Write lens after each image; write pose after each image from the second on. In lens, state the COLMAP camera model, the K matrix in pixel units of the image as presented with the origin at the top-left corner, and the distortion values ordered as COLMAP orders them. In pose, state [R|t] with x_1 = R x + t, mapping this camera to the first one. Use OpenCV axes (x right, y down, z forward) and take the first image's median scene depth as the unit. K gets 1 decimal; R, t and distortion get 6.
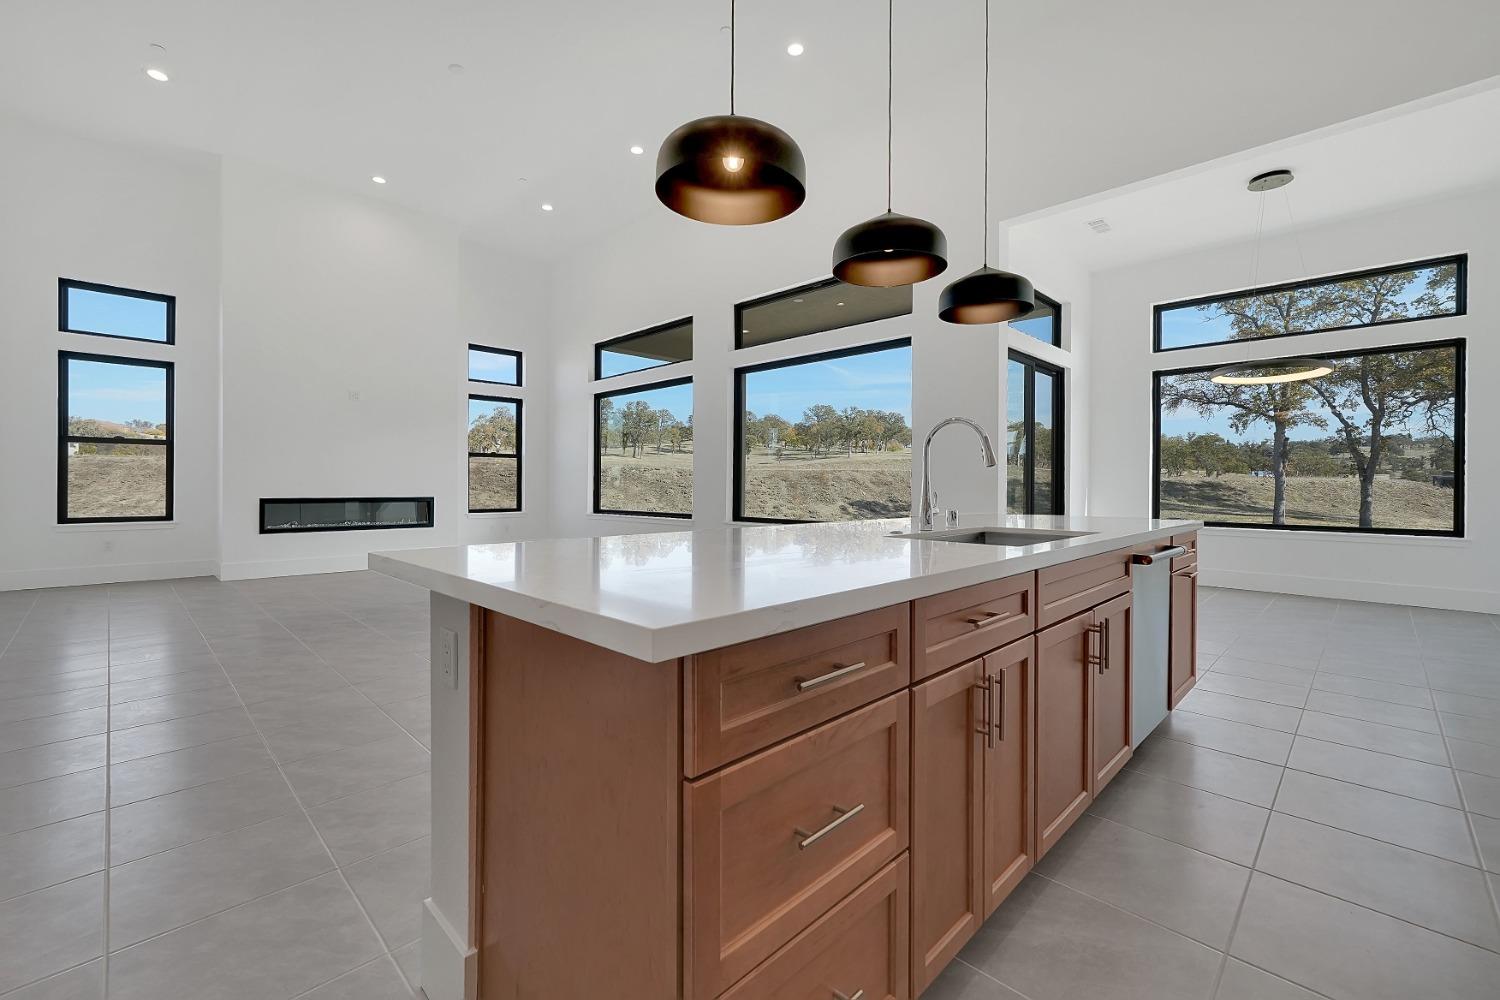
lens RADIAL K [[632.2, 0, 750.8], [0, 632.2, 480.4], [0, 0, 1]] dist [-0.021627, 0.000164]
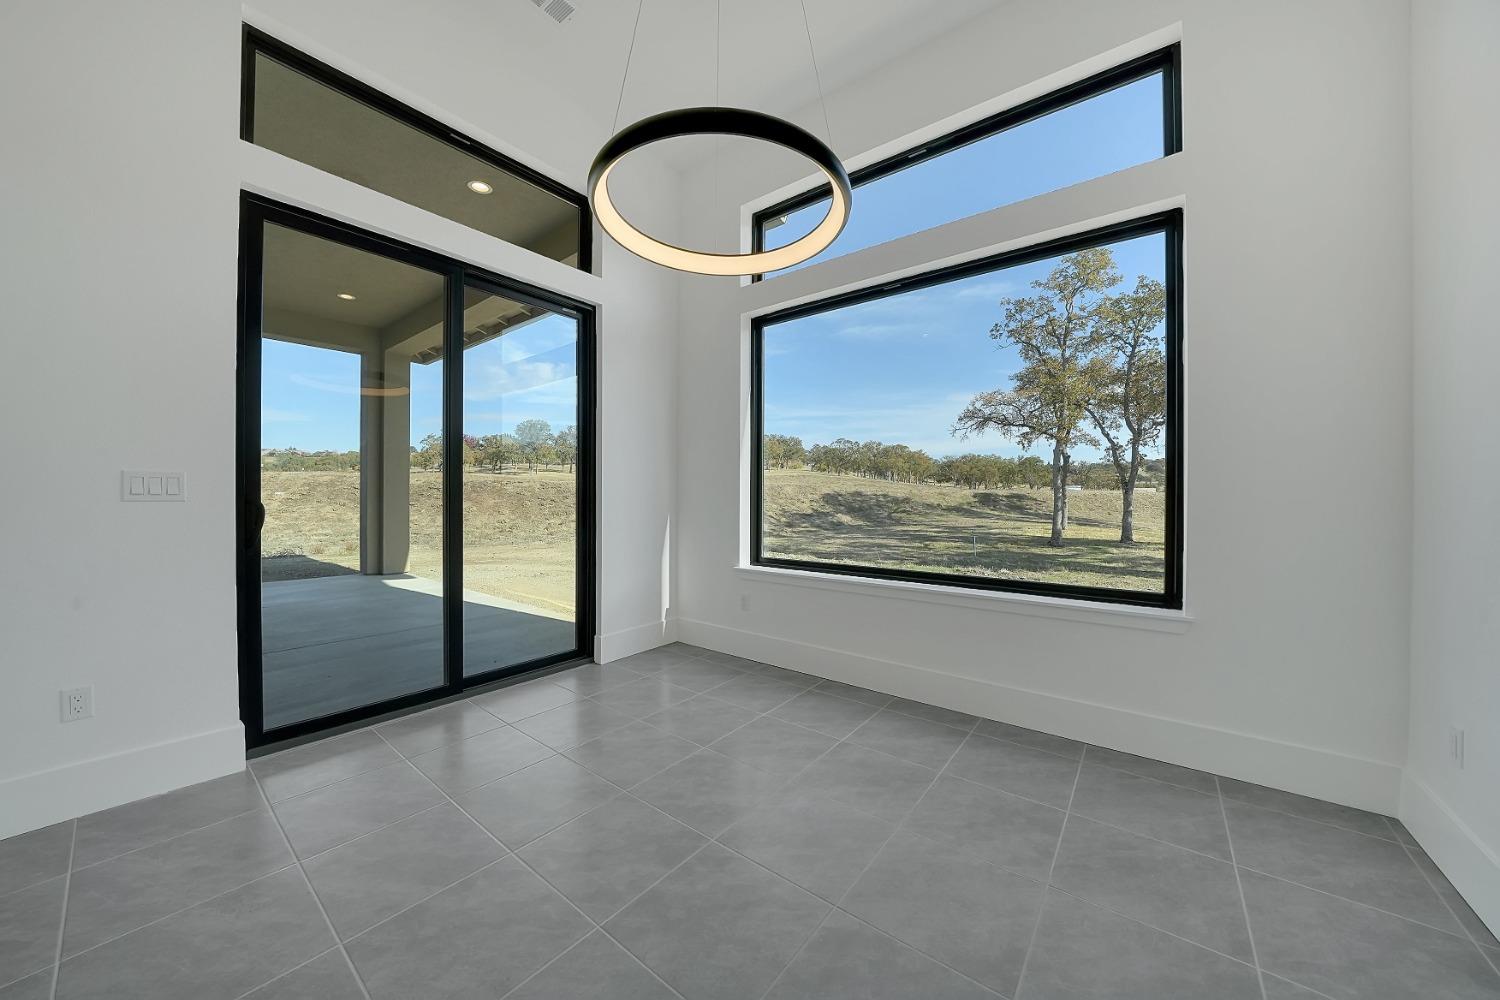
lens RADIAL K [[515.0, 0, 750.0], [0, 515.0, 500.0], [0, 0, 1]] dist [-0.051797, -0.000024]
pose [[0.993188, -0.002575, 0.116493, 0.185813], [0.000939, 0.999900, 0.014095, 0.000255], [-0.116518, -0.013889, 0.993091, 0.156422]]
